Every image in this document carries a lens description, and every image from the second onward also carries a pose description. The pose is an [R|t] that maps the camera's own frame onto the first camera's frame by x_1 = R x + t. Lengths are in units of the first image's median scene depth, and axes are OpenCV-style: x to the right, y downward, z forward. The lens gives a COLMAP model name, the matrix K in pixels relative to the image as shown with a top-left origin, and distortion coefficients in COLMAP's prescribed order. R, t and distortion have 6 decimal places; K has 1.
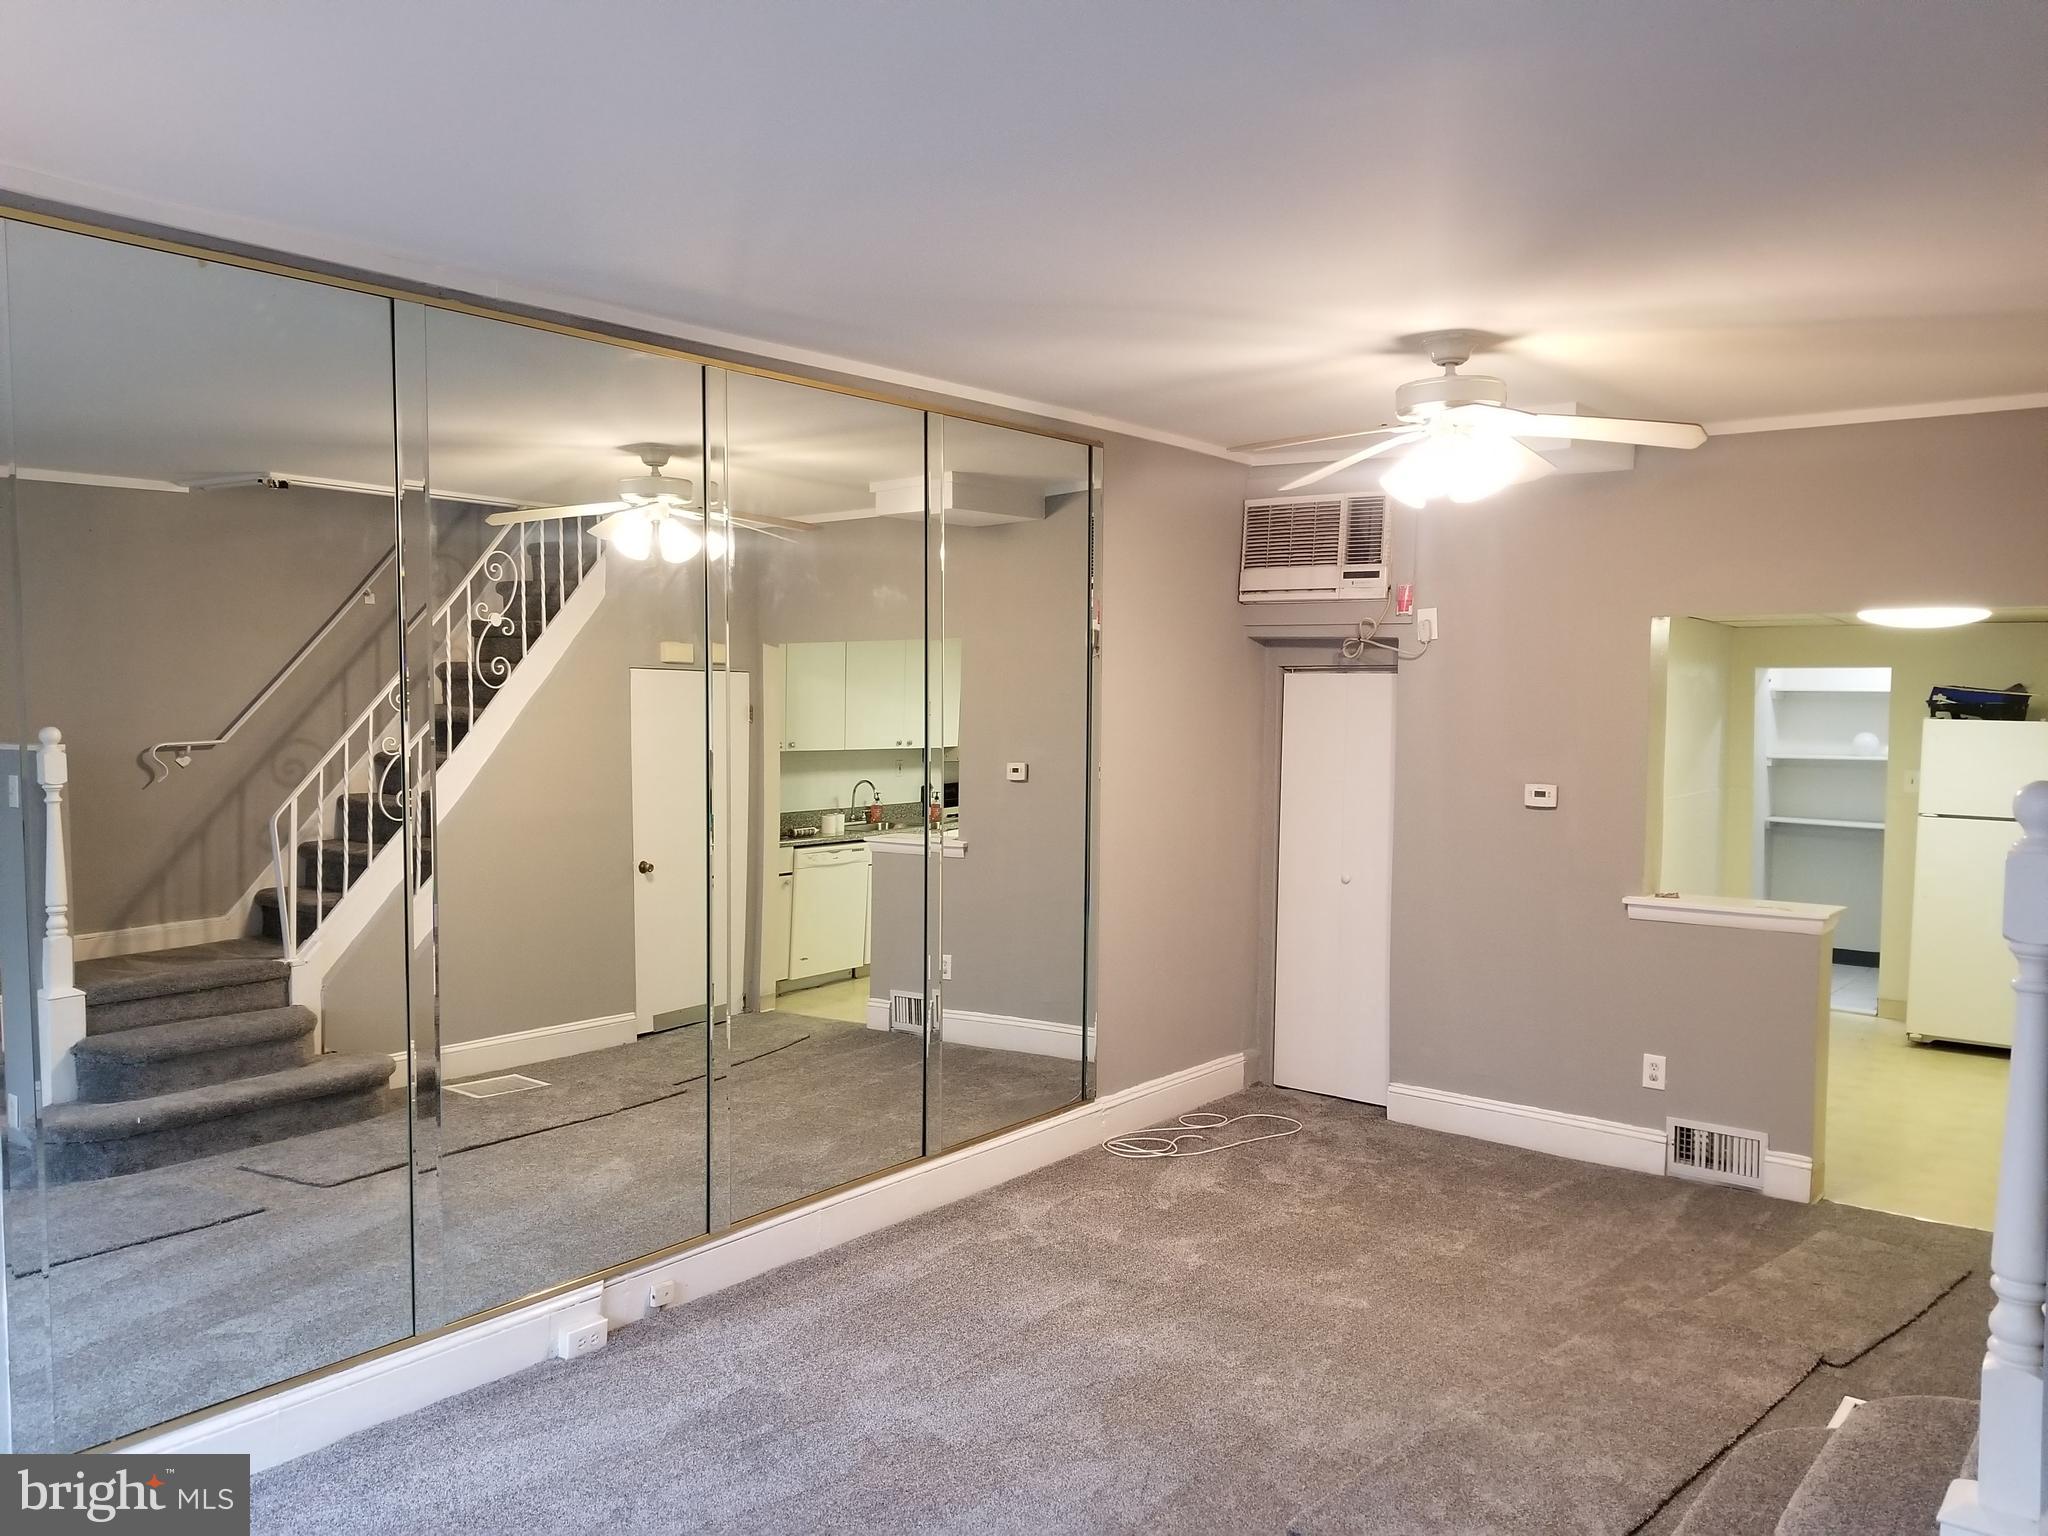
lens RADIAL K [[1599.7, 0, 1040.2], [0, 1599.7, 801.8], [0, 0, 1]] dist [0.090348, -0.148468]
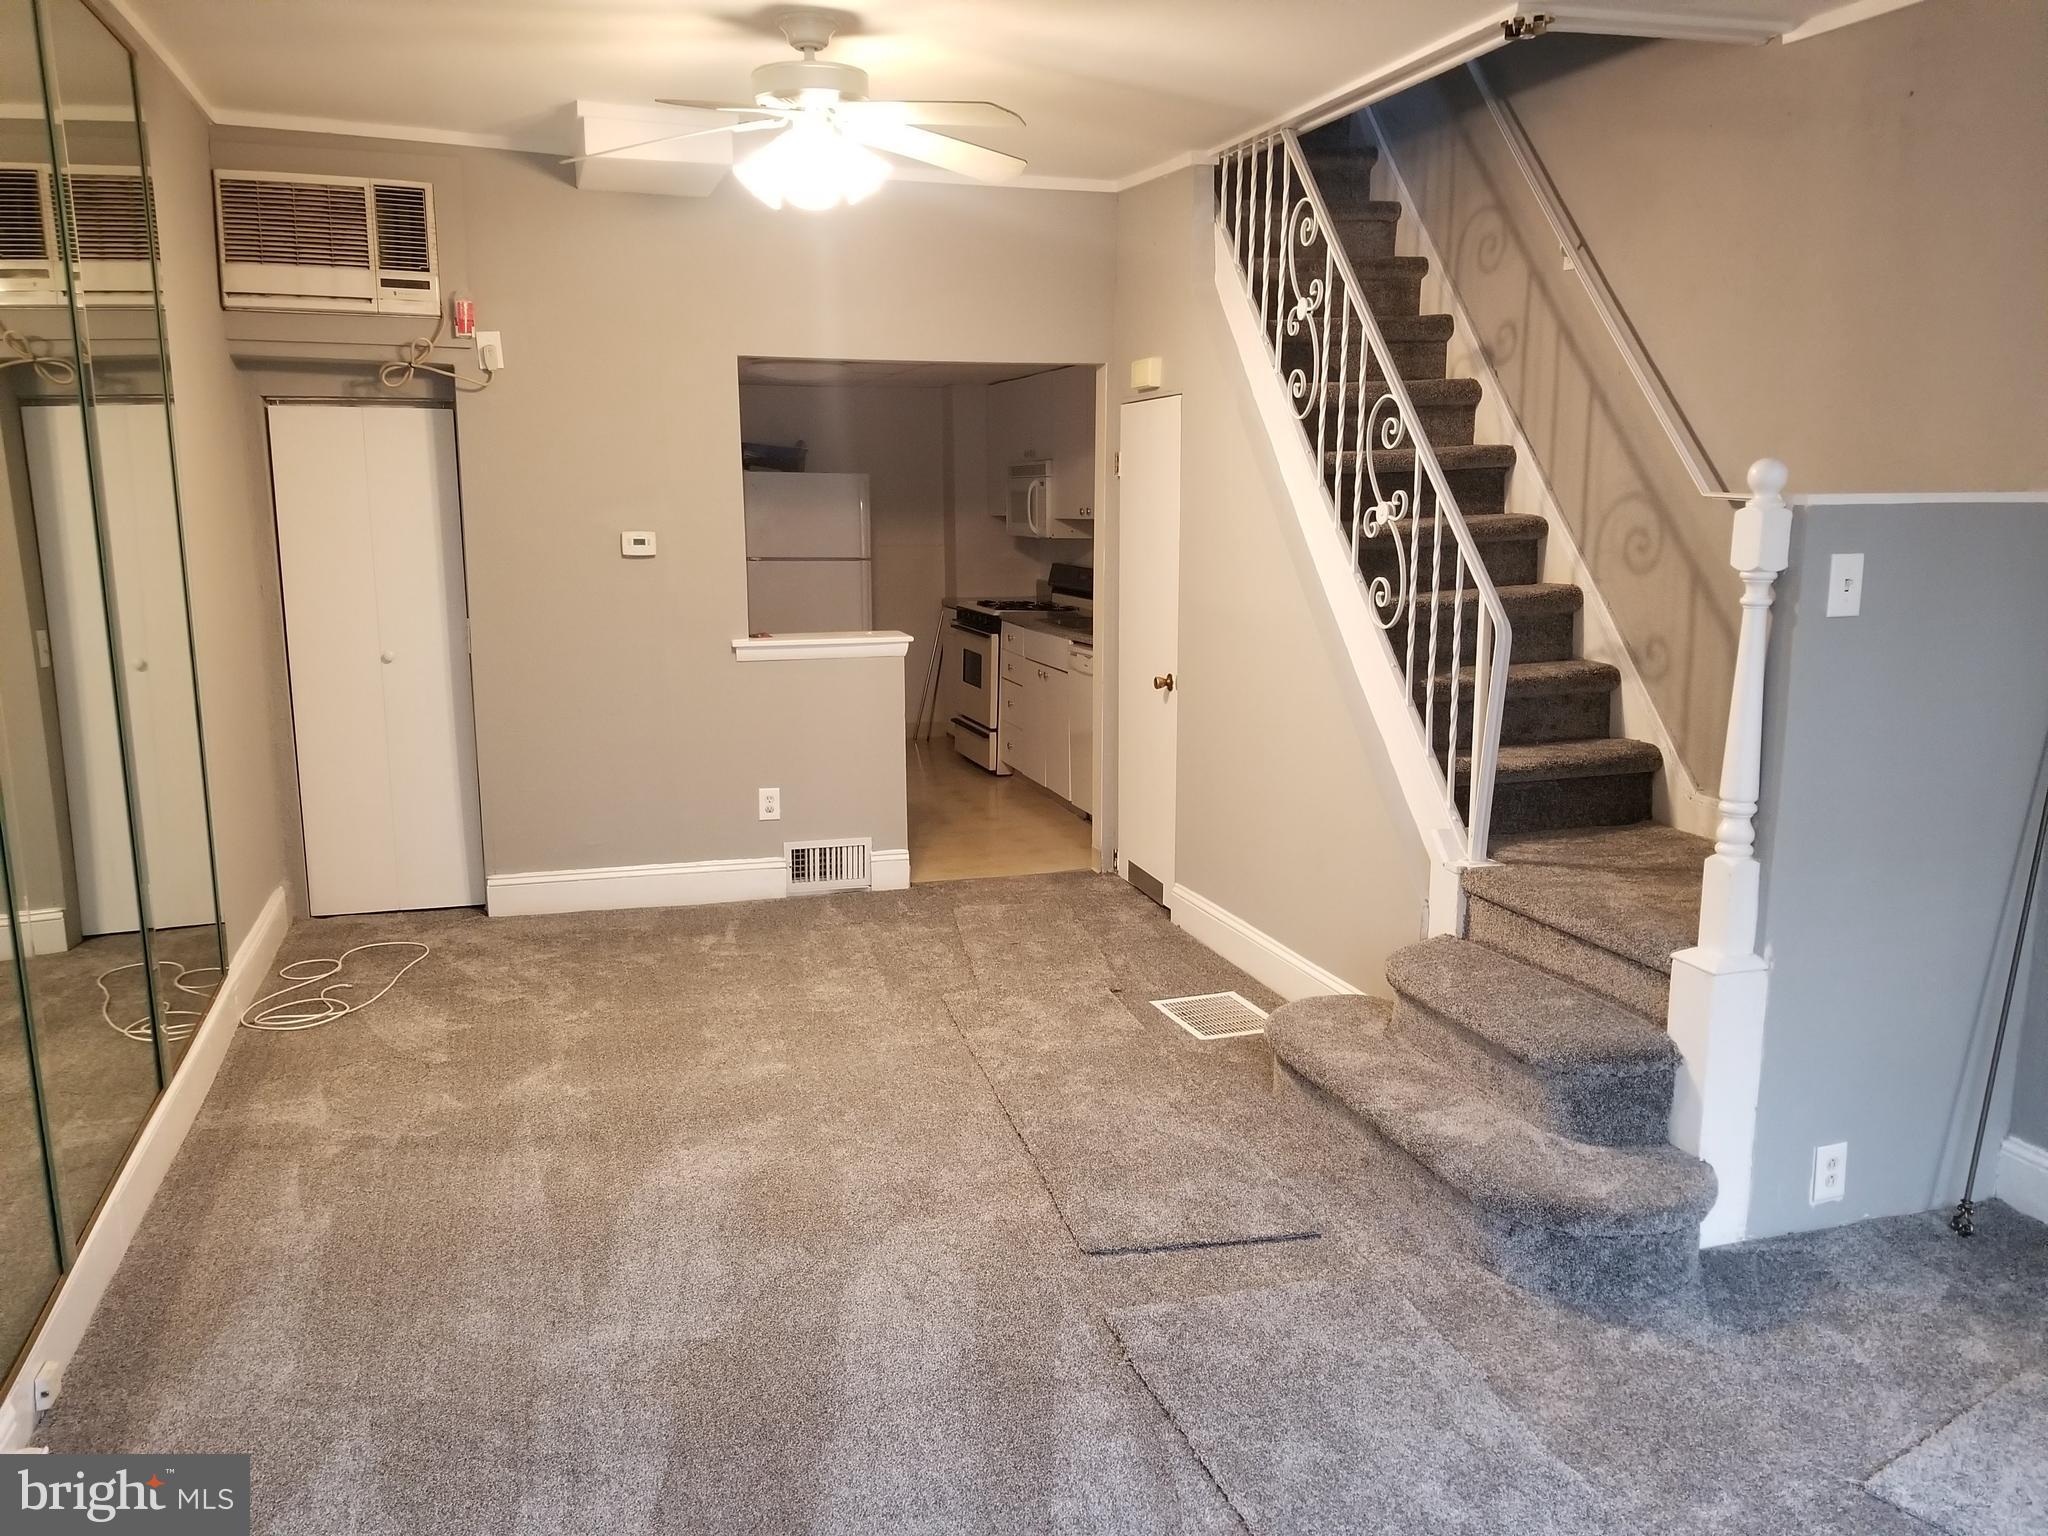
lens RADIAL K [[1599.7, 0, 1040.2], [0, 1599.7, 801.8], [0, 0, 1]] dist [0.090348, -0.148468]
pose [[0.556032, -0.167846, 0.814037, -0.368981], [0.060642, 0.984980, 0.161671, 0.007217], [-0.828946, -0.040529, 0.557858, 0.268012]]
